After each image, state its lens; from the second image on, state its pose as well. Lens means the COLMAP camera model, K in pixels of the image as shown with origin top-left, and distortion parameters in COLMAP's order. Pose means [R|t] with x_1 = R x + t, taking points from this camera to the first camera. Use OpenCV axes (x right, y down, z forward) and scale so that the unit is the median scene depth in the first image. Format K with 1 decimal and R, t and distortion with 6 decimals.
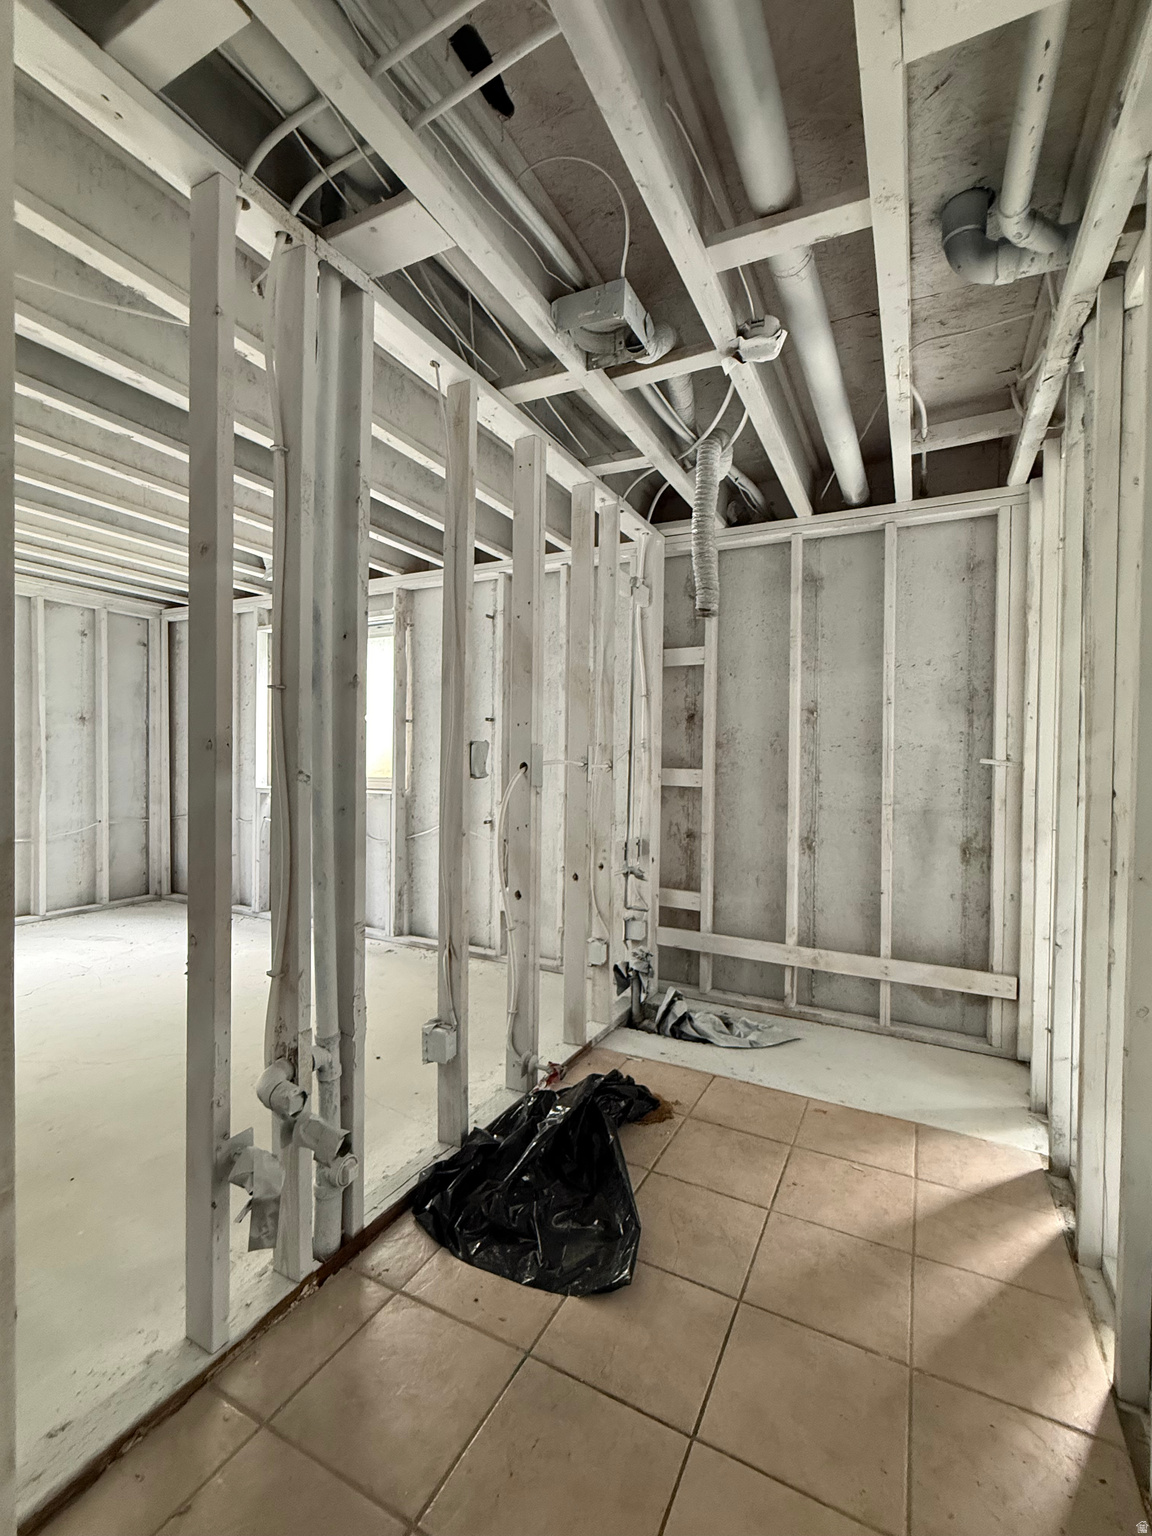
lens RADIAL K [[665.3, 0, 576.0], [0, 665.3, 768.0], [0, 0, 1]] dist [0.000358, 0.000027]
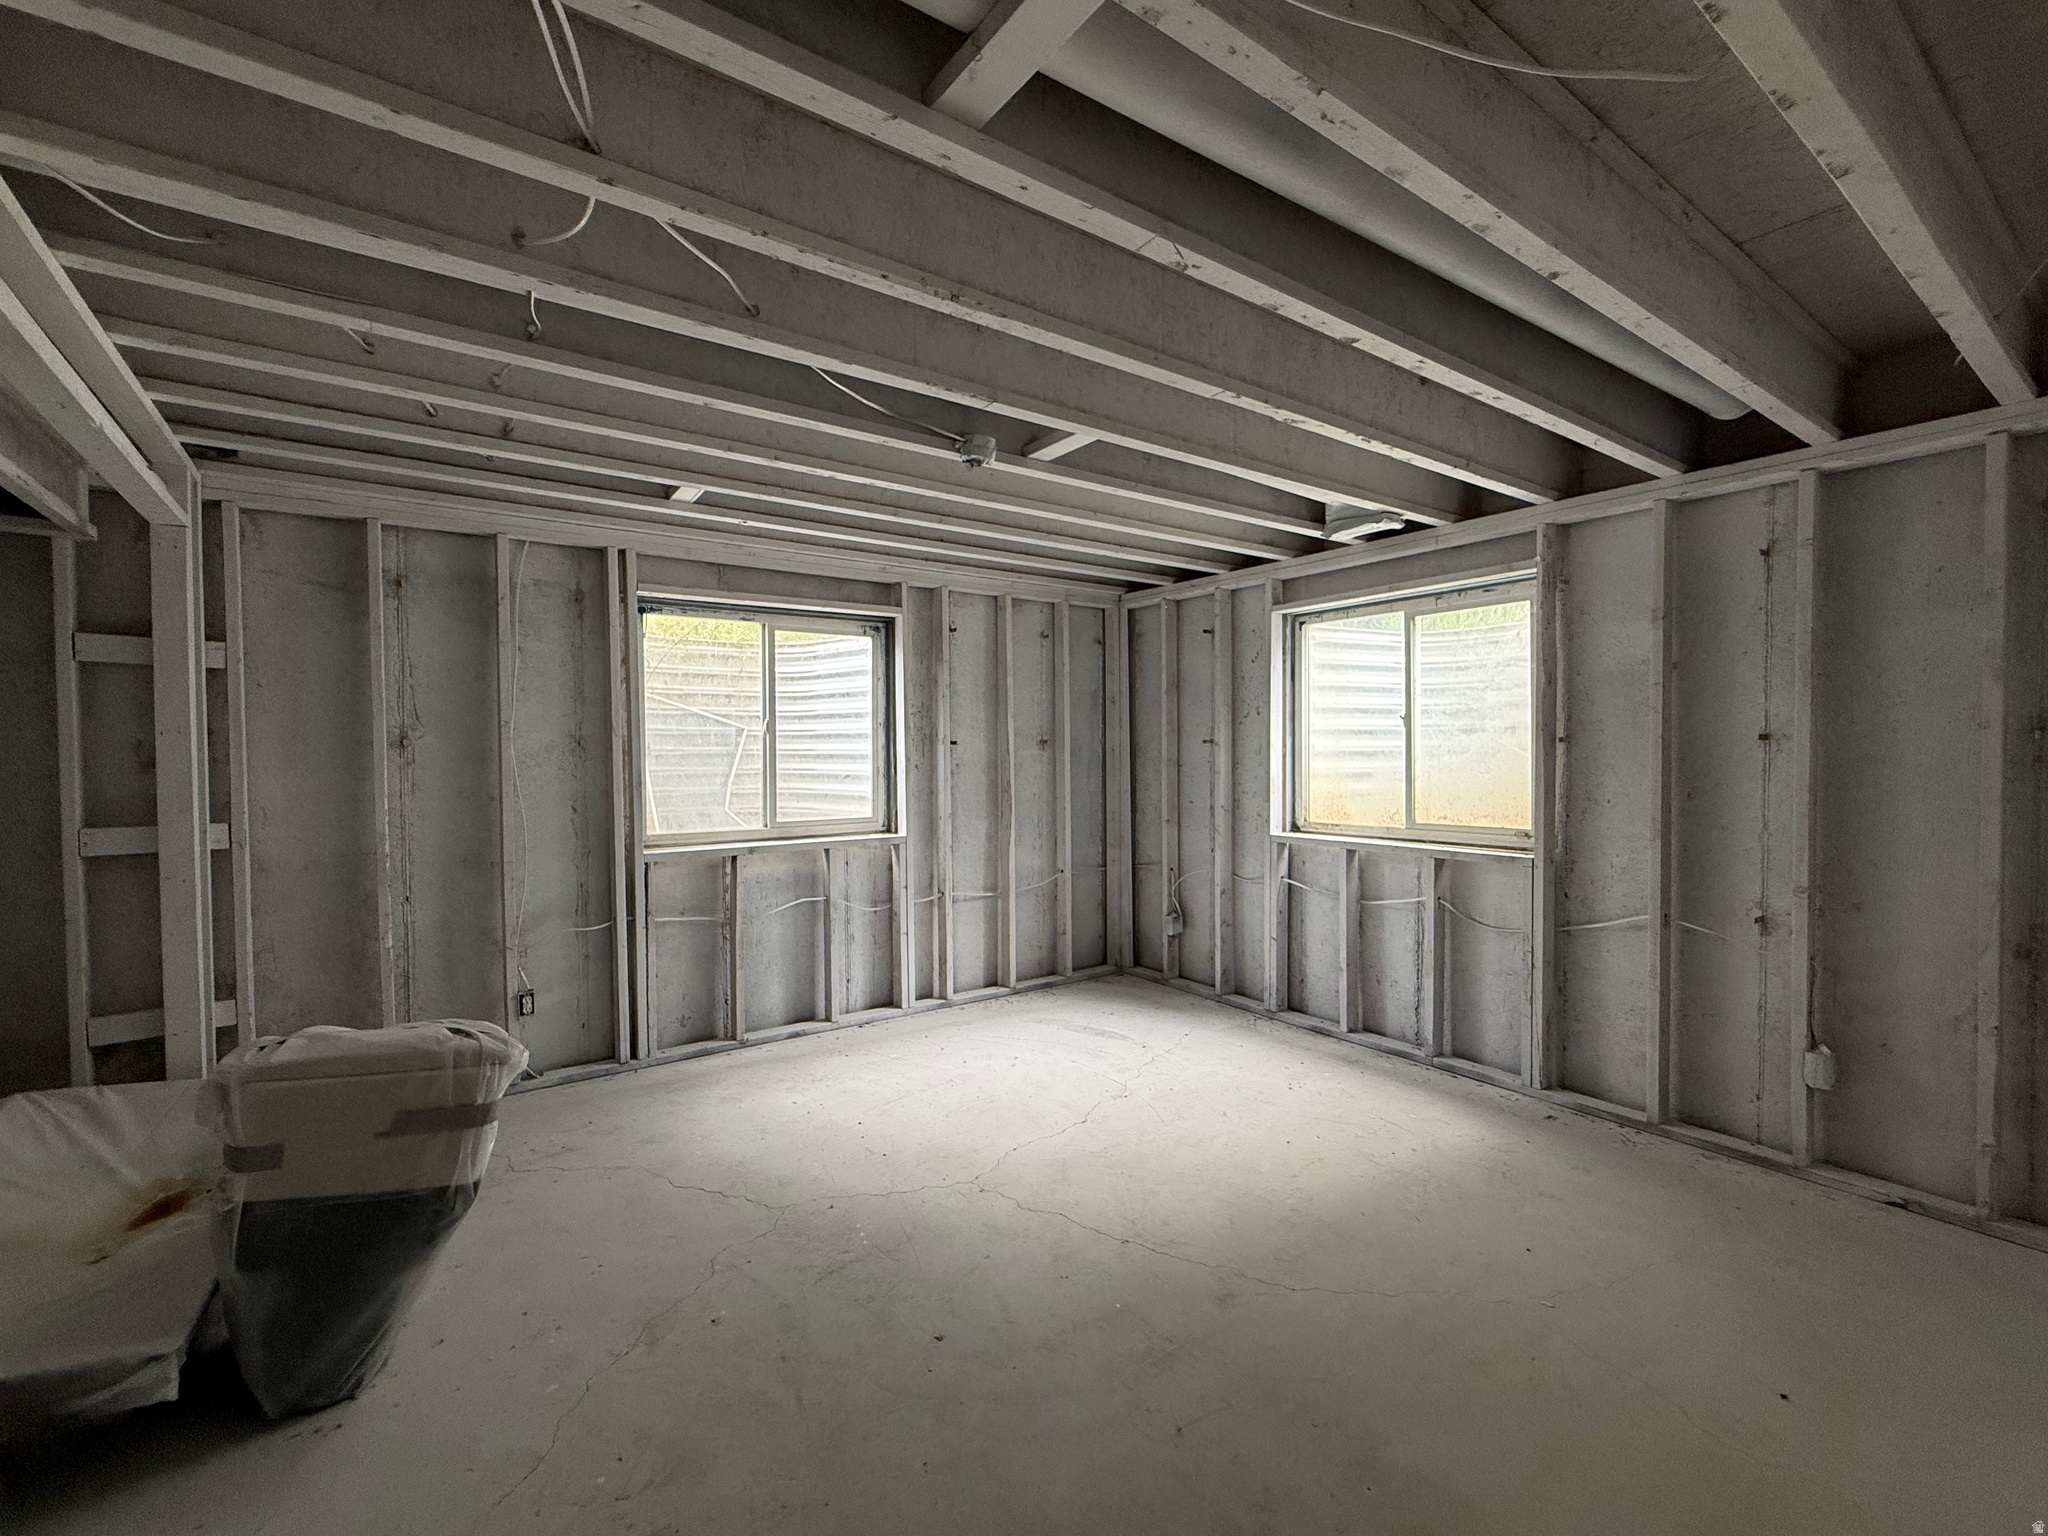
lens RADIAL K [[887.1, 0, 1024.0], [0, 887.1, 768.0], [0, 0, 1]] dist [0.000358, 0.000027]
pose [[0.891172, -0.009444, -0.453568, -0.281009], [0.011488, 0.999932, 0.001750, -0.045131], [0.453521, -0.006770, 0.891220, 0.043736]]
